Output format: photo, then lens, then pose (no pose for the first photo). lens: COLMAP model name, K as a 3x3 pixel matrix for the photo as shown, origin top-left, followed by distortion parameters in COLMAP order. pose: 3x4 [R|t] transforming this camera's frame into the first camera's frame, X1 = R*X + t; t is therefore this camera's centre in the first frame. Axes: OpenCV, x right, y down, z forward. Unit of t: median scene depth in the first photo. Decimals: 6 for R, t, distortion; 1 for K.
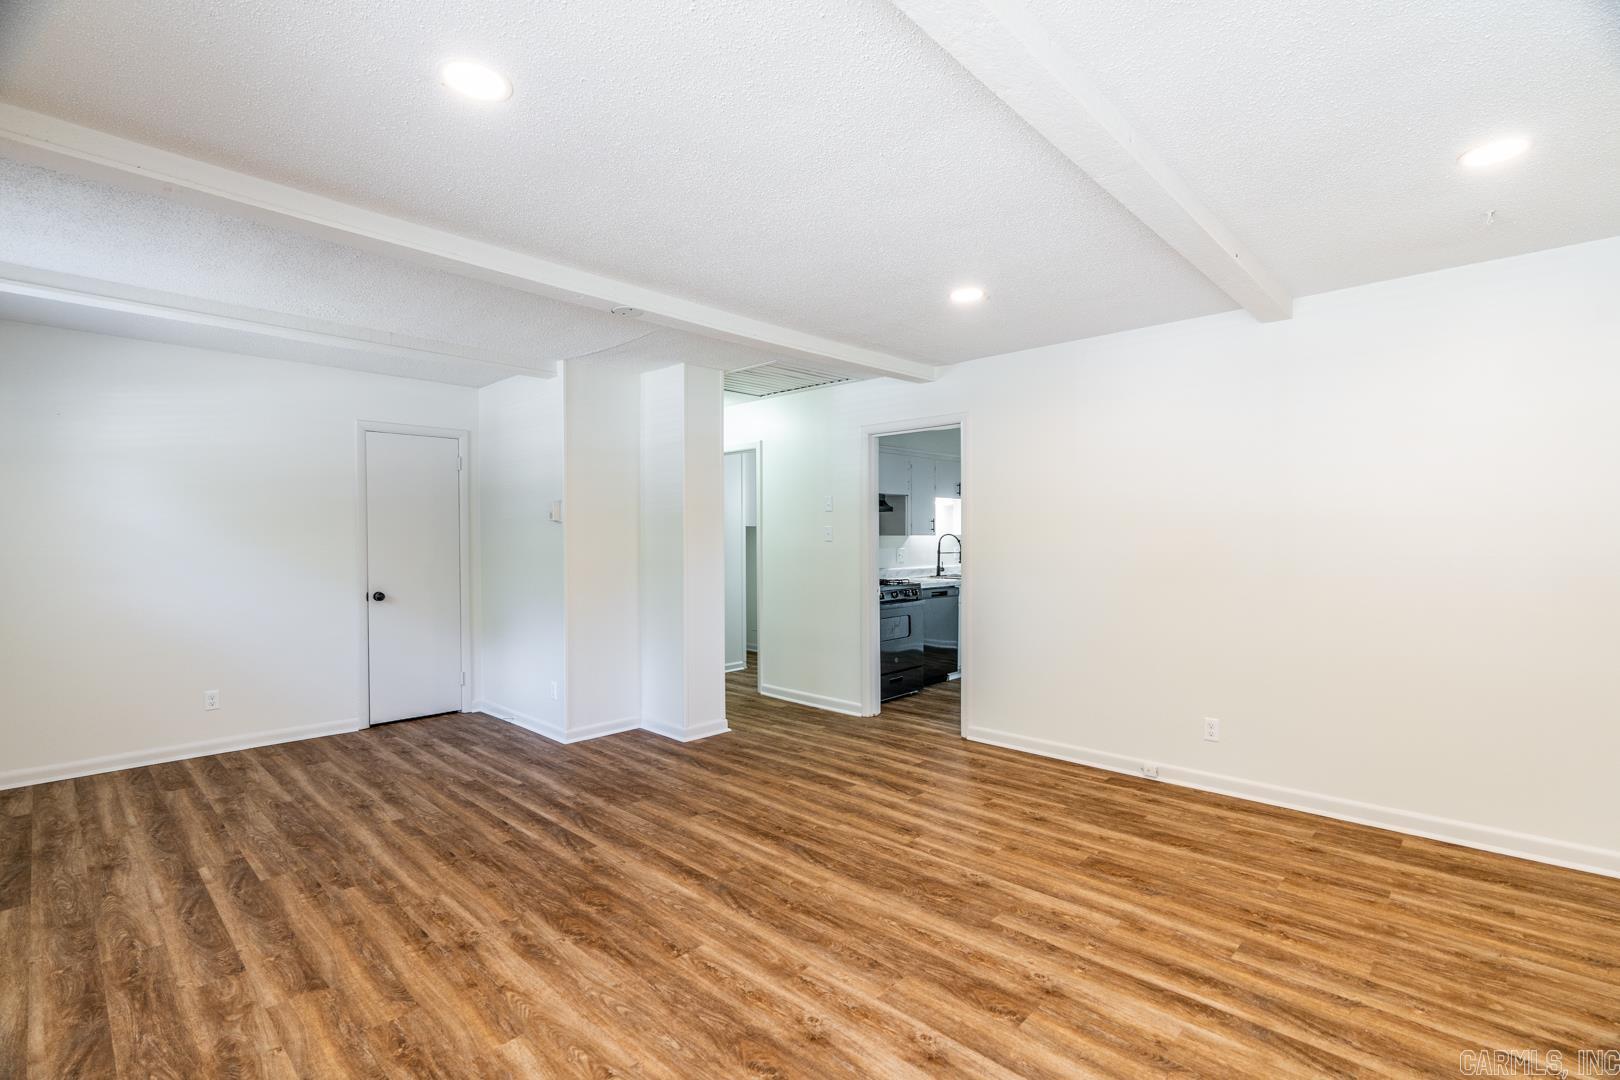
lens RADIAL K [[743.3, 0, 809.0], [0, 743.3, 537.9], [0, 0, 1]] dist [0.024033, 0.000420]
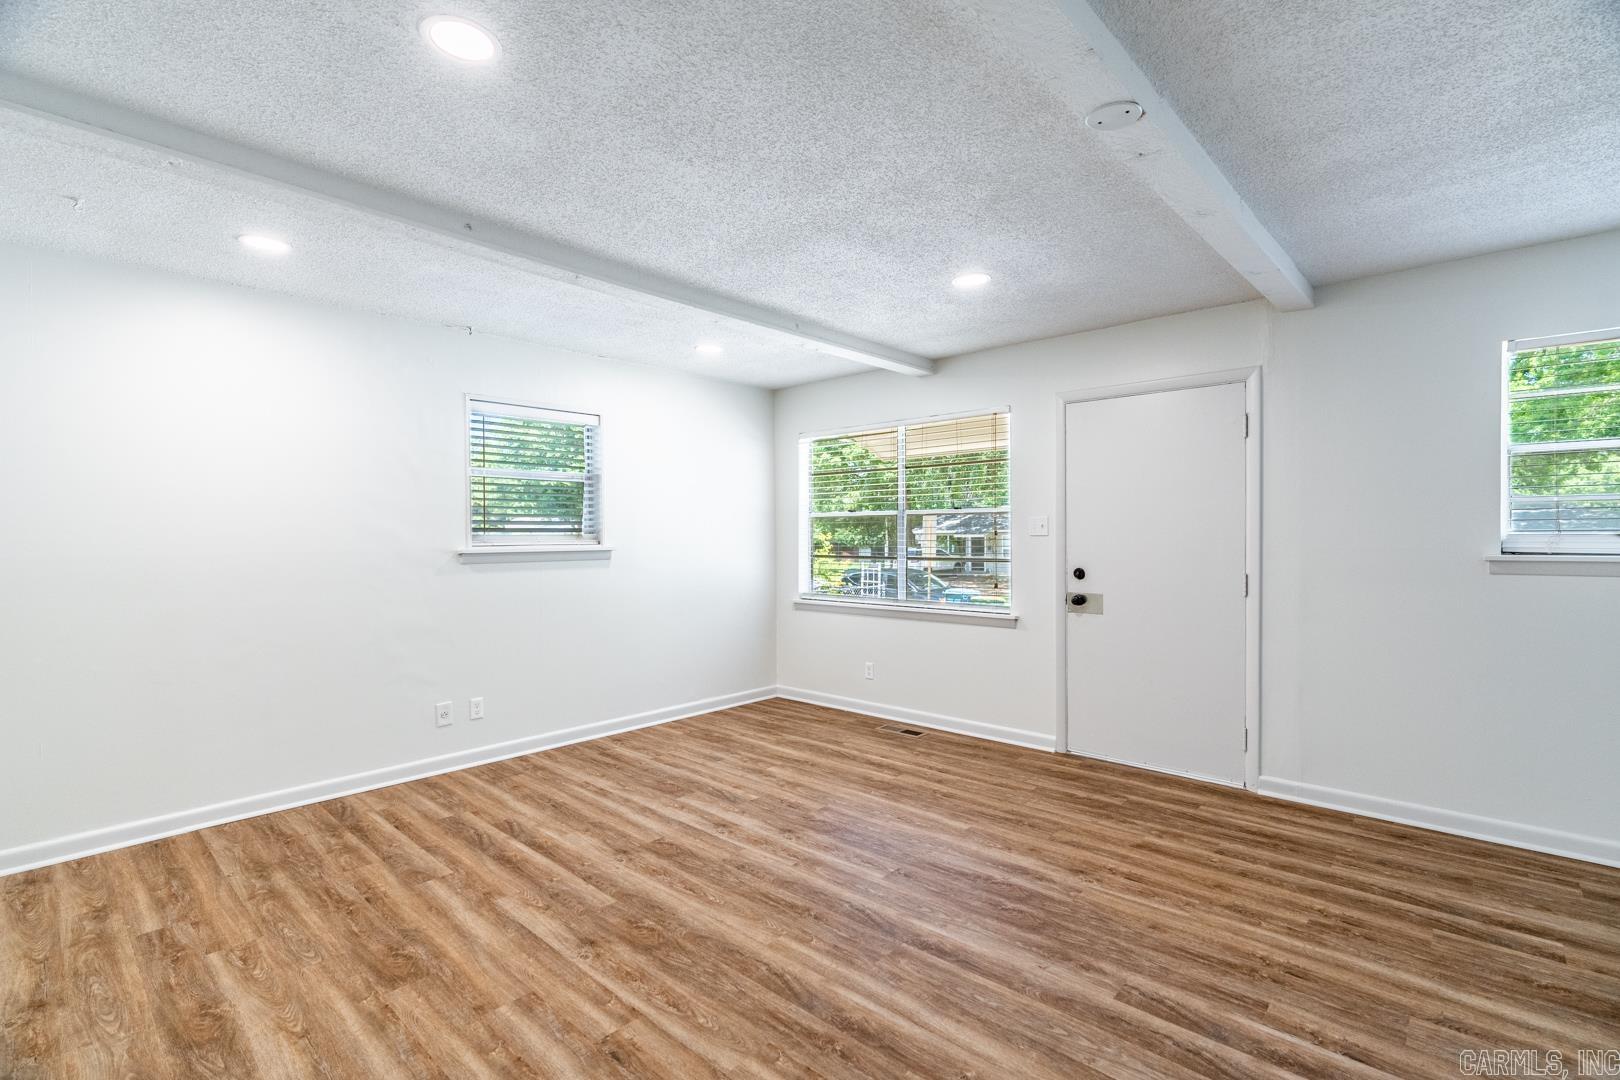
lens RADIAL K [[743.3, 0, 806.2], [0, 743.3, 539.2], [0, 0, 1]] dist [0.024033, 0.000420]
pose [[-0.999821, 0.009027, -0.016629, -0.007396], [0.008891, 0.999927, 0.008198, 0.001017], [0.016702, 0.008048, -0.999828, 2.012744]]
